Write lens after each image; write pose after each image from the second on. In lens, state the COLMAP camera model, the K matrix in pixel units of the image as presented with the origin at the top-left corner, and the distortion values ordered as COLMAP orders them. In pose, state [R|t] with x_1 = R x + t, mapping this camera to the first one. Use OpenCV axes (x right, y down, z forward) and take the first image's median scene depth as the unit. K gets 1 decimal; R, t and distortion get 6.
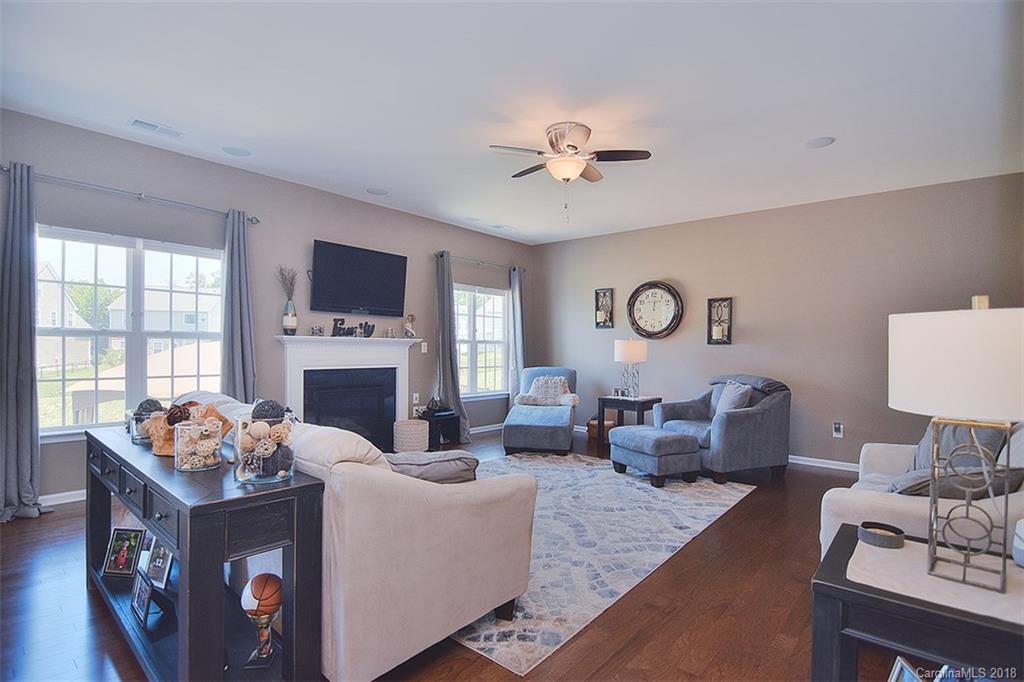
lens RADIAL K [[524.6, 0, 511.0], [0, 524.6, 338.6], [0, 0, 1]] dist [-0.004631, -0.001533]
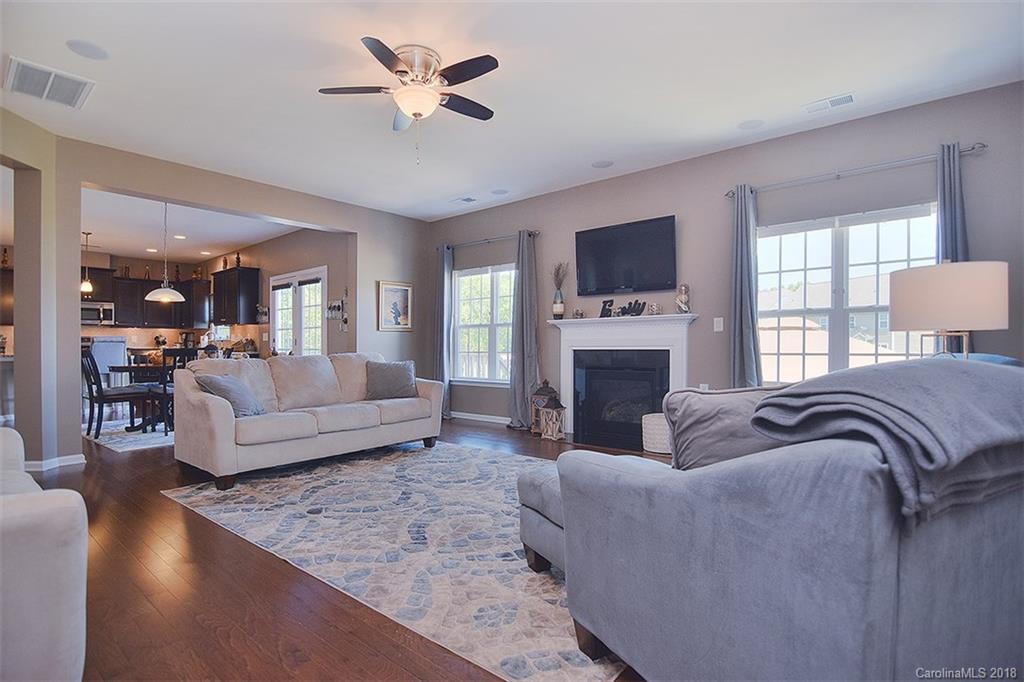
lens RADIAL K [[524.6, 0, 511.0], [0, 524.6, 338.6], [0, 0, 1]] dist [-0.004631, -0.001533]
pose [[-0.037092, 0.004317, -0.999303, 0.606761], [0.046377, 0.998921, 0.002594, 0.021780], [0.998235, -0.046248, -0.037253, 0.736322]]
